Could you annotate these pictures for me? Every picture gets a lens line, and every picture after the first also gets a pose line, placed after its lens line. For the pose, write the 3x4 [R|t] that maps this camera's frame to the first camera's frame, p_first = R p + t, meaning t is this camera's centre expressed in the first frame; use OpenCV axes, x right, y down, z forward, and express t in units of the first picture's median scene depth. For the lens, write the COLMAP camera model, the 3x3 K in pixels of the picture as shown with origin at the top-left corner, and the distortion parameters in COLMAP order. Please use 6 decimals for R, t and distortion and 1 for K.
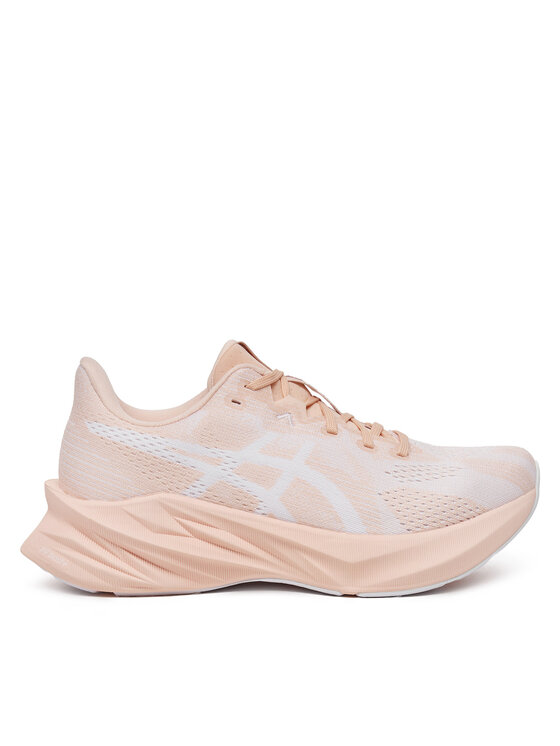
lens RADIAL K [[1173.9, 0, 279.9], [0, 1173.9, 372.7], [0, 0, 1]] dist [-0.036223, 0.000000]
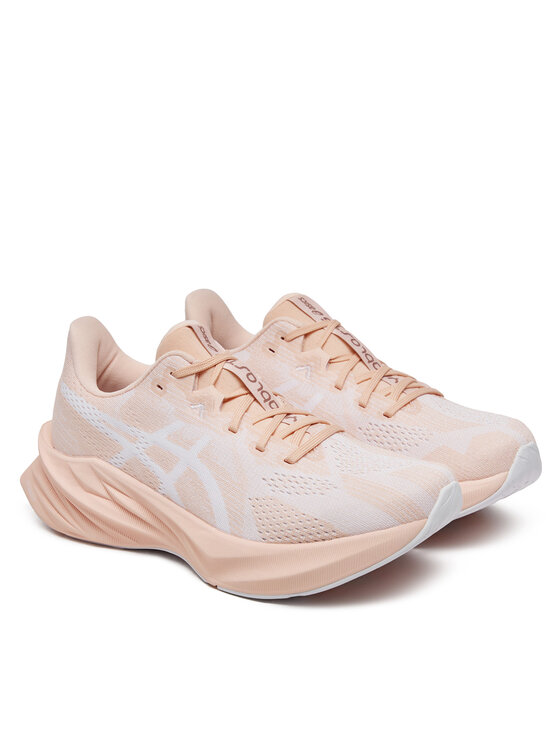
lens RADIAL K [[1935.6, 0, 279.8], [0, 1935.6, 372.9], [0, 0, 1]] dist [0.113952, 0.000000]
pose [[0.721017, 0.172758, -0.671036, 1.246820], [-0.015781, 0.972264, 0.233353, -0.408615], [0.692738, -0.157662, 0.703745, -0.168512]]
